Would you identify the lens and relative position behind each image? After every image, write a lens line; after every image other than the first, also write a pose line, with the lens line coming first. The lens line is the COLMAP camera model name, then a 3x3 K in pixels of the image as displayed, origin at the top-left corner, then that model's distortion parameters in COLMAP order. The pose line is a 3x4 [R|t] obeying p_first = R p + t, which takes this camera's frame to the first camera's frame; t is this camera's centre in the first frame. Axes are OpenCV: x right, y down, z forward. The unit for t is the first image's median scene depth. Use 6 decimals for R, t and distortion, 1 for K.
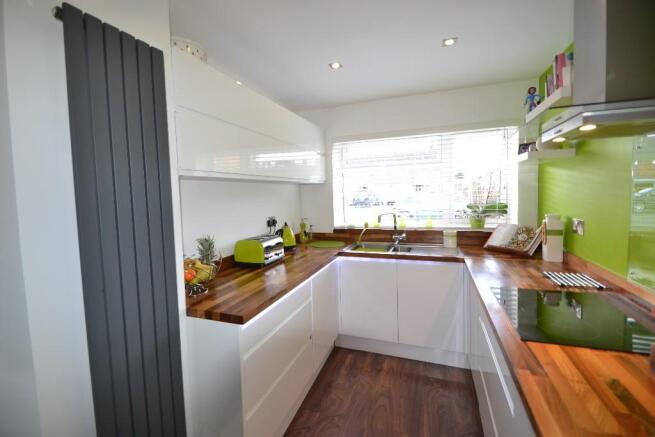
lens RADIAL K [[290.8, 0, 319.5], [0, 290.8, 210.1], [0, 0, 1]] dist [0.003770, -0.009894]
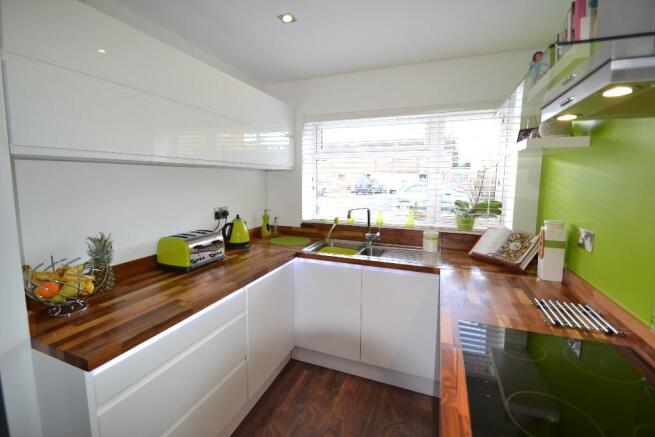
lens RADIAL K [[290.8, 0, 319.5], [0, 290.8, 210.1], [0, 0, 1]] dist [0.003770, -0.009894]
pose [[0.999226, 0.036356, -0.015003, 0.145682], [-0.035541, 0.998044, 0.051430, -0.025218], [0.016843, -0.050857, 0.998564, 0.167467]]
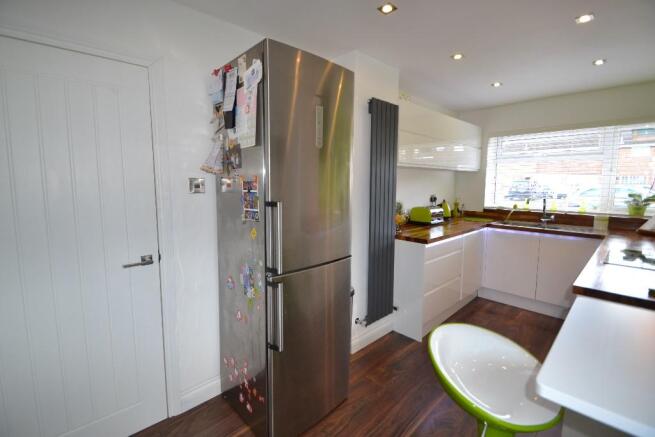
lens RADIAL K [[290.8, 0, 319.5], [0, 290.8, 210.1], [0, 0, 1]] dist [0.003770, -0.009894]
pose [[0.892790, 0.075344, -0.444129, -0.031270], [-0.055711, 0.996812, 0.057113, 0.050012], [0.447016, -0.026247, 0.894141, -0.517064]]
